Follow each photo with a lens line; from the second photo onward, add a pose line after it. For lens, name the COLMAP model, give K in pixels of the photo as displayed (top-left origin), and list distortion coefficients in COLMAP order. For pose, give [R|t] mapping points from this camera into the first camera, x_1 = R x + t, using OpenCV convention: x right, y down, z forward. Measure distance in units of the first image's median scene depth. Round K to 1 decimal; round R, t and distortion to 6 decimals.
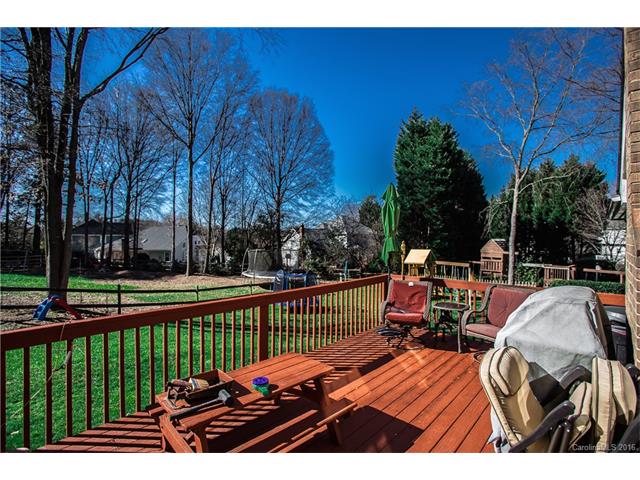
lens RADIAL K [[300.1, 0, 317.5], [0, 300.1, 237.6], [0, 0, 1]] dist [-0.003702, 0.000323]
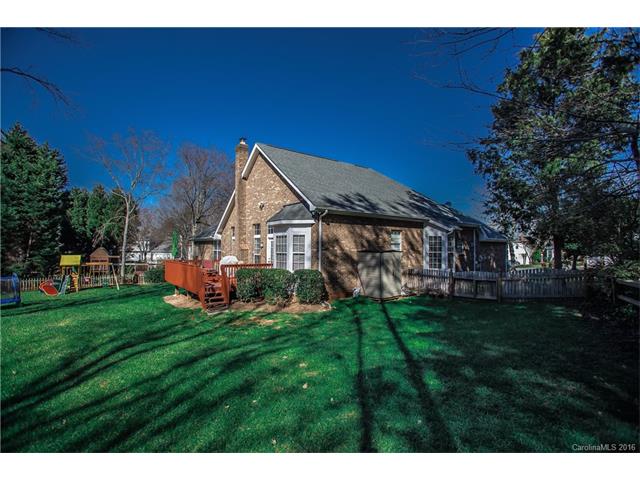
lens RADIAL K [[300.1, 0, 317.5], [0, 300.1, 237.6], [0, 0, 1]] dist [-0.003702, 0.000323]
pose [[0.110606, 0.016790, 0.993723, -0.649937], [0.002251, 0.999850, -0.017144, -0.013002], [-0.993862, 0.004133, 0.110552, -0.173496]]
